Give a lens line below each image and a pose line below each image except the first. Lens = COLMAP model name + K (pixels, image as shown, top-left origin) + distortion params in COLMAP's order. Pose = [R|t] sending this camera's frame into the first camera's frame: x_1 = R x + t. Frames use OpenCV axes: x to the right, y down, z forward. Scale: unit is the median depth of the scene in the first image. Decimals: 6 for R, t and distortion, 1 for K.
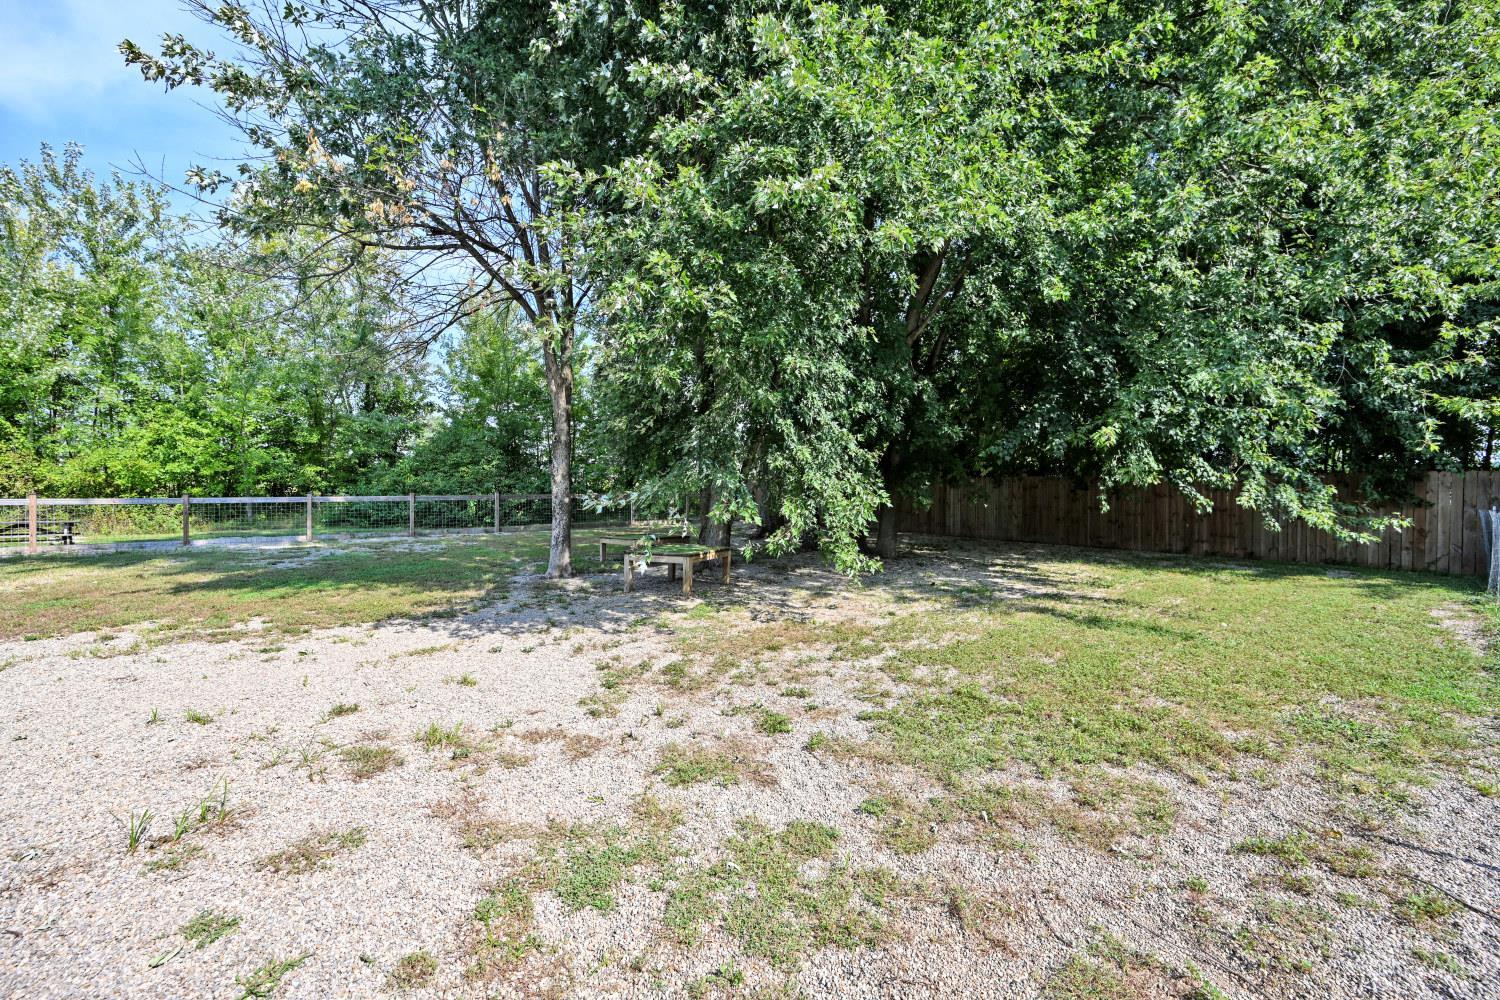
lens RADIAL K [[599.5, 0, 750.3], [0, 599.5, 491.9], [0, 0, 1]] dist [-0.000483, 0.000708]
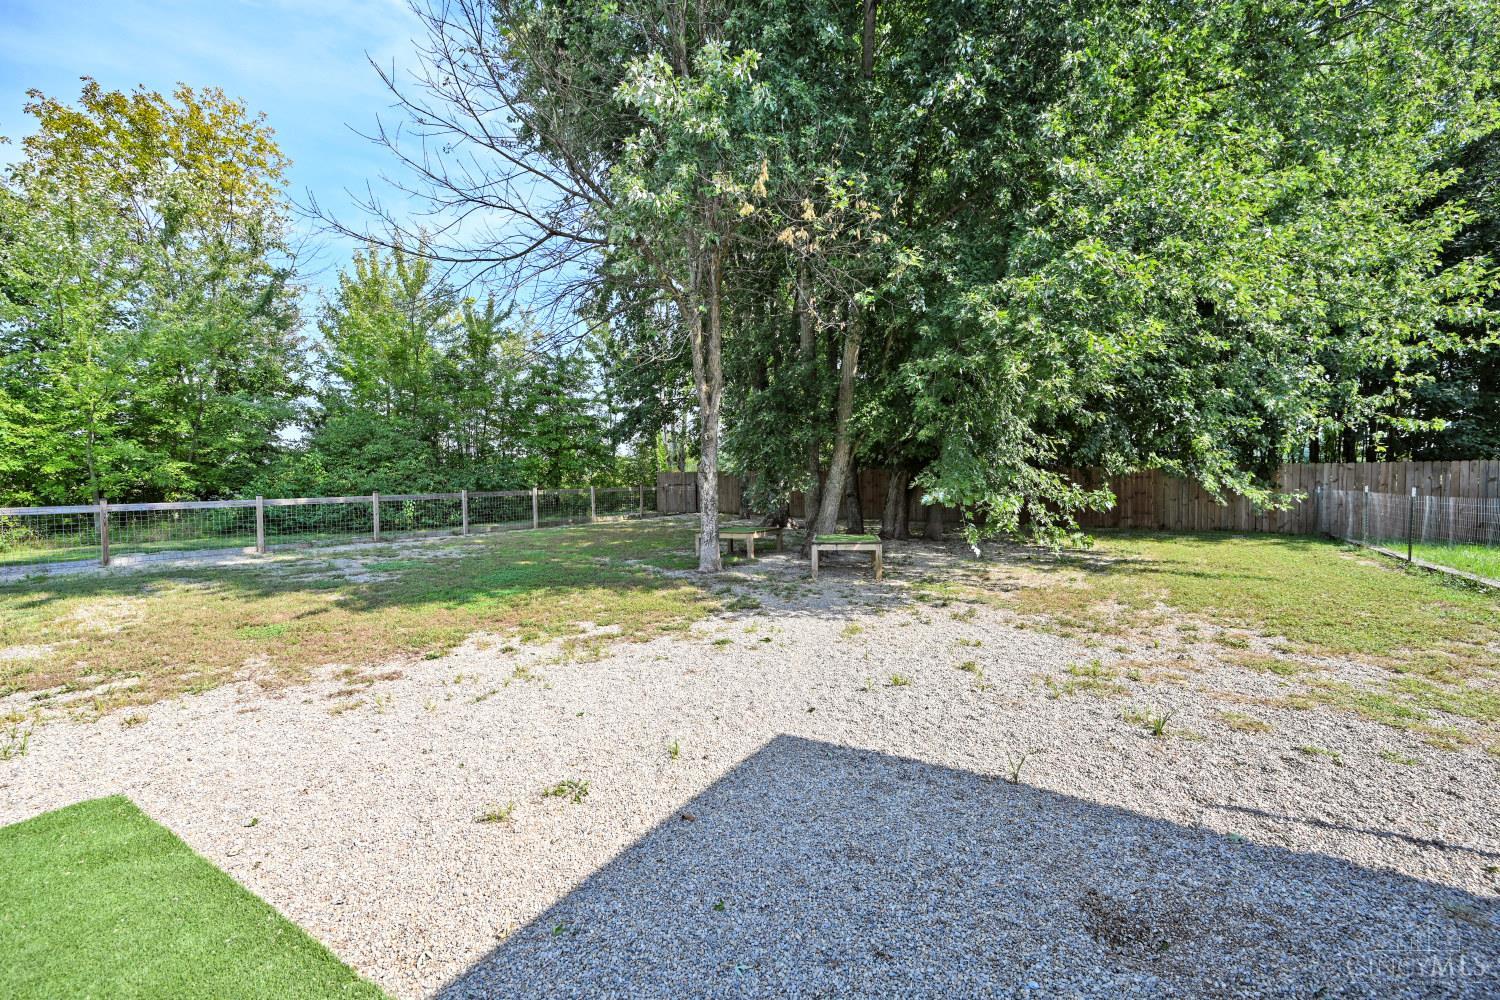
lens RADIAL K [[599.5, 0, 748.4], [0, 599.5, 497.1], [0, 0, 1]] dist [-0.000483, 0.000708]
pose [[0.945976, -0.025036, 0.323268, -0.385323], [0.017586, 0.999509, 0.025949, -0.005811], [-0.323758, -0.018862, 0.945952, 0.007754]]
